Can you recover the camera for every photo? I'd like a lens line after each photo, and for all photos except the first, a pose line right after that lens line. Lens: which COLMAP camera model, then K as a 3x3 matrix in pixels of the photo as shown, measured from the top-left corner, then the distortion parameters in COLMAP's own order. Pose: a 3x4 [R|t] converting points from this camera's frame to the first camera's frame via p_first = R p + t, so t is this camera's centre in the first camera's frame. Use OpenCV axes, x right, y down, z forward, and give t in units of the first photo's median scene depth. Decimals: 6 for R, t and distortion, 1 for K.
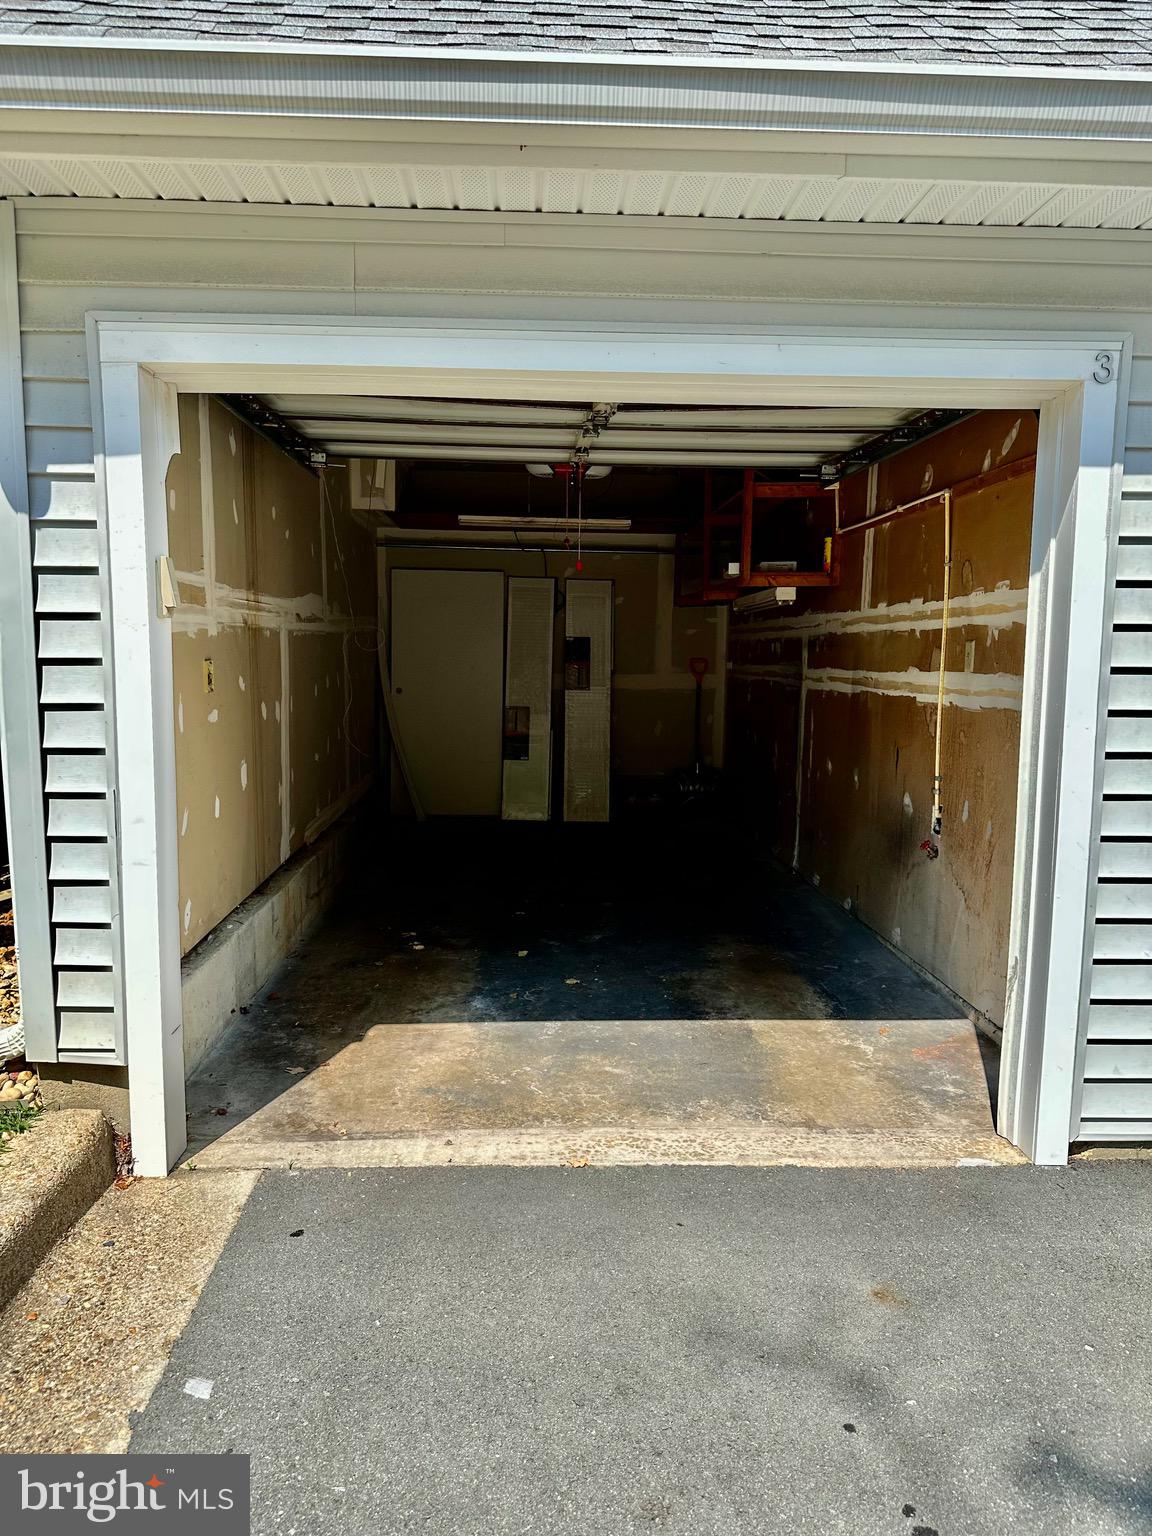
lens RADIAL K [[1059.0, 0, 570.5], [0, 1059.0, 771.8], [0, 0, 1]] dist [0.048204, -0.030602]
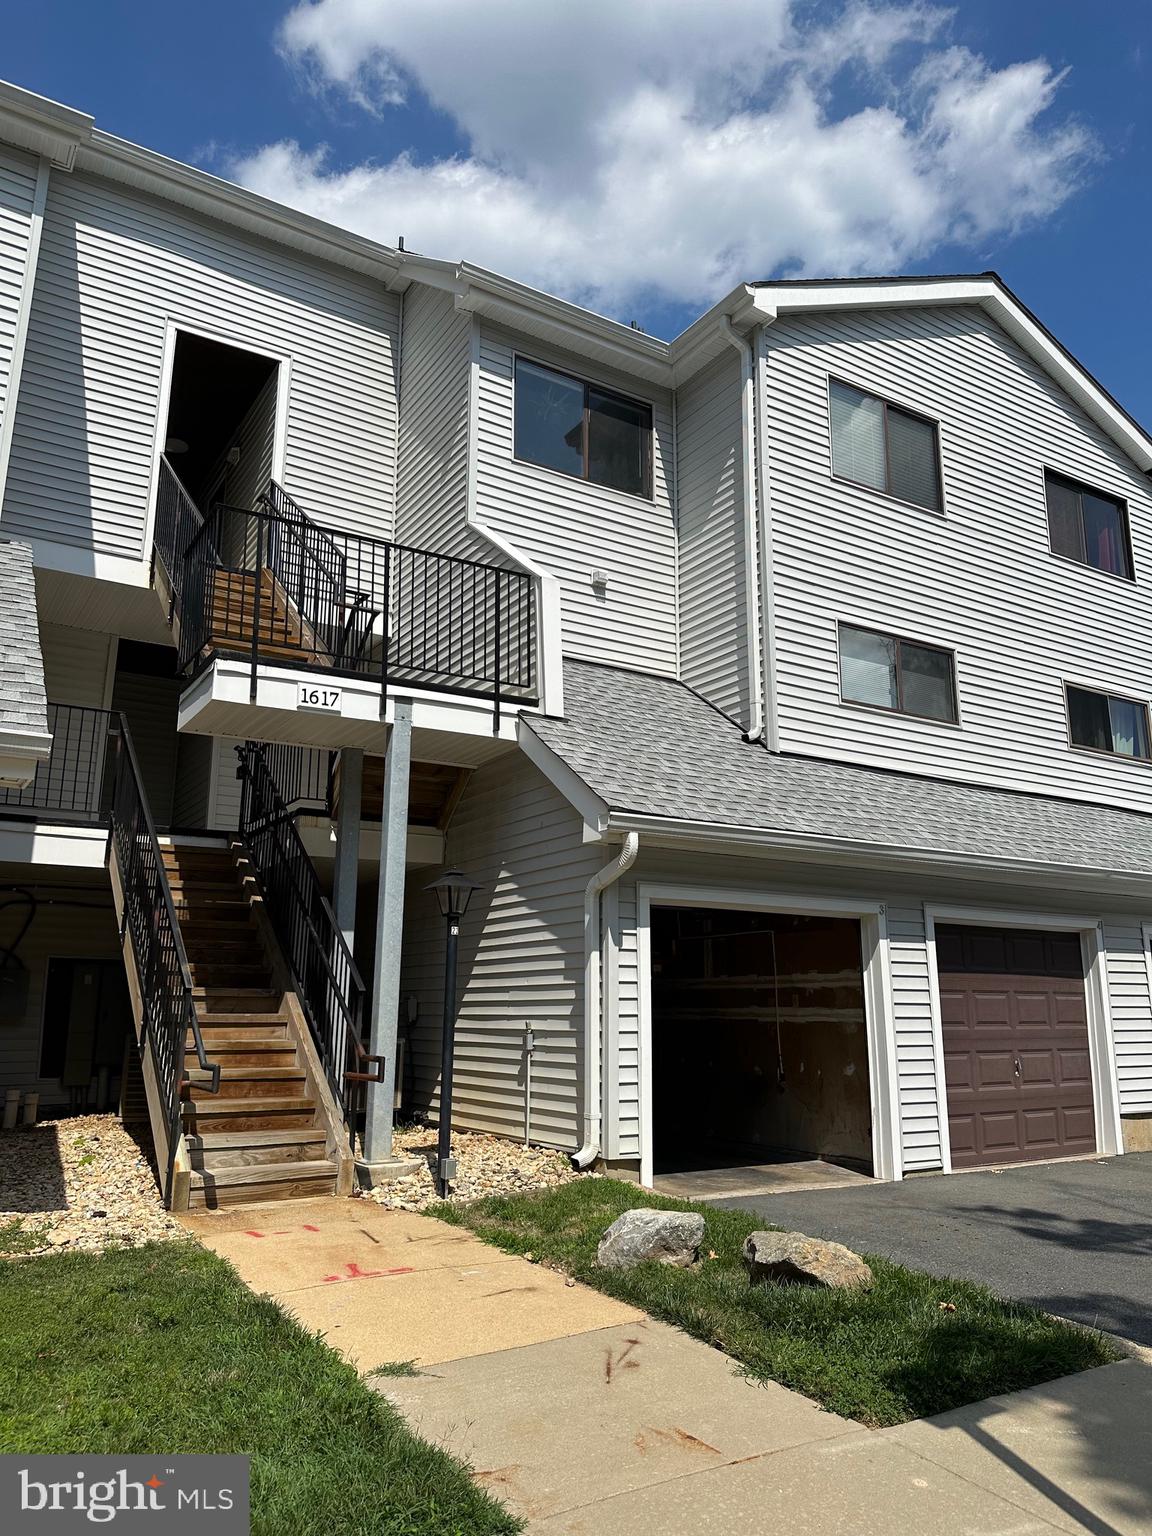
lens RADIAL K [[1059.0, 0, 566.7], [0, 1059.0, 781.8], [0, 0, 1]] dist [0.048204, -0.030602]
pose [[0.874209, 0.093474, 0.476468, -1.743737], [0.061829, 0.951876, -0.300182, 0.153223], [-0.481598, 0.291881, 0.826359, -1.209916]]
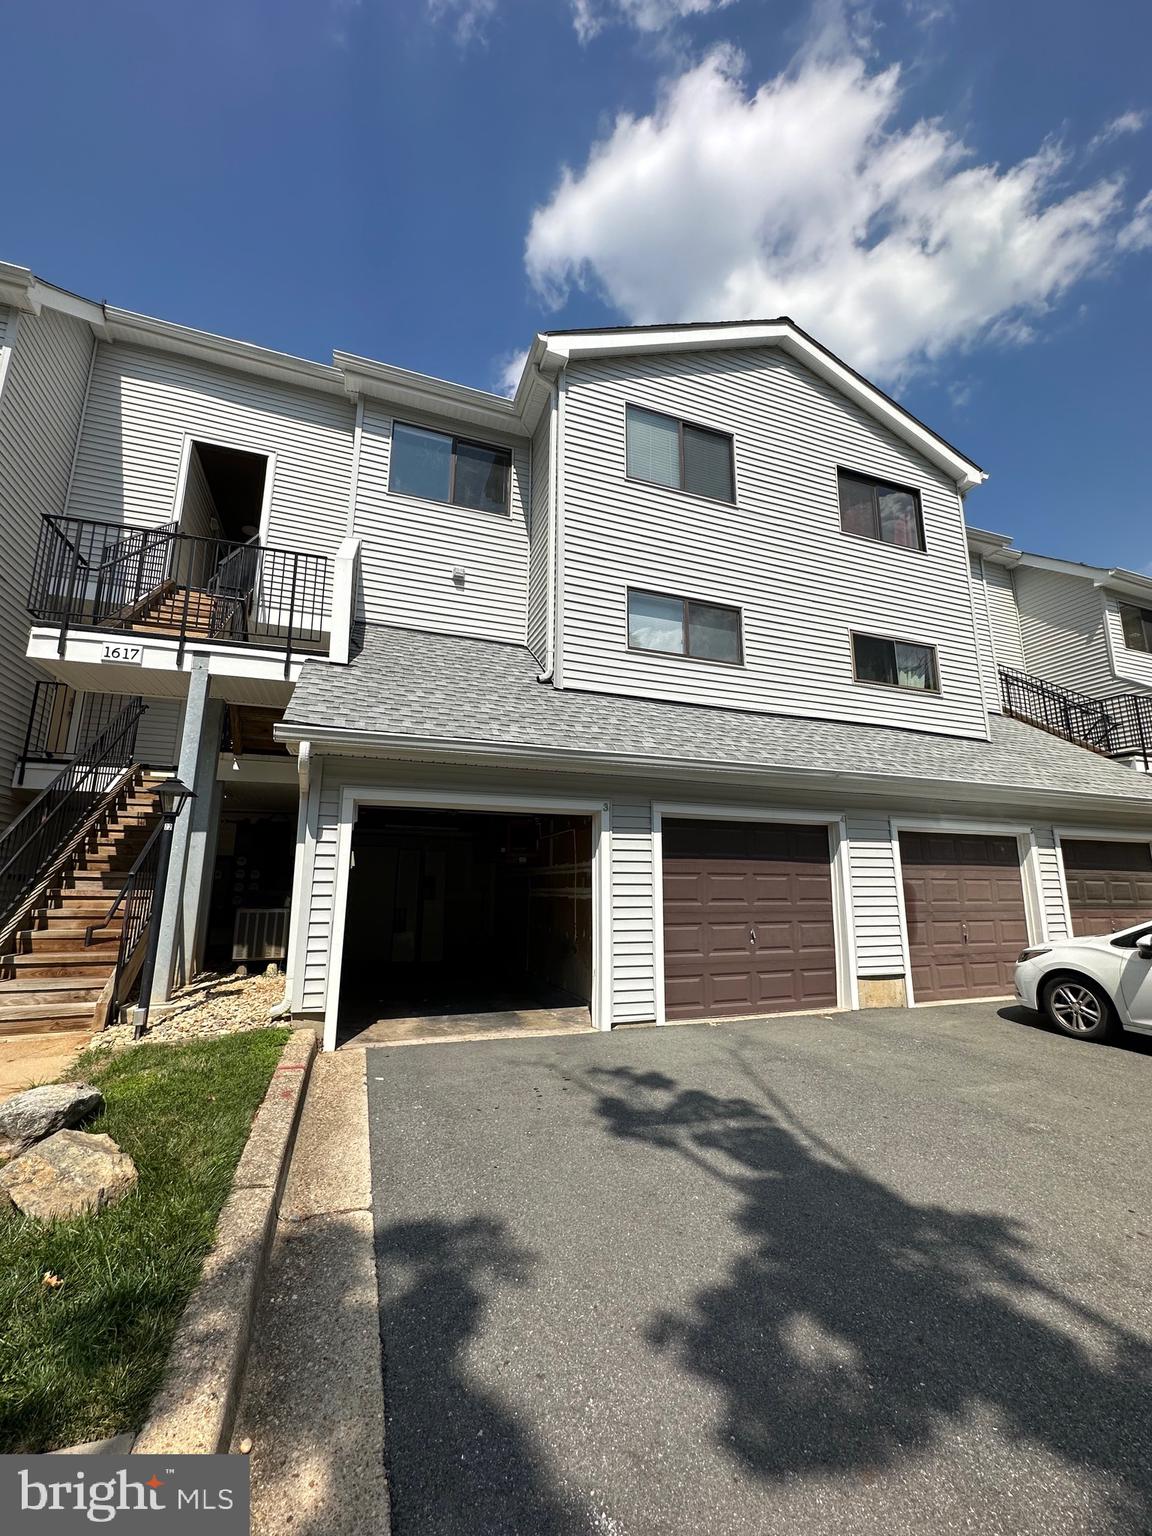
lens RADIAL K [[611.7, 0, 574.9], [0, 611.7, 768.5], [0, 0, 1]] dist [-0.002444, 0.000178]
pose [[0.955248, 0.051570, 0.291275, -0.250935], [0.037620, 0.955510, -0.292549, 0.131117], [-0.293403, 0.290415, 0.910809, -0.962399]]
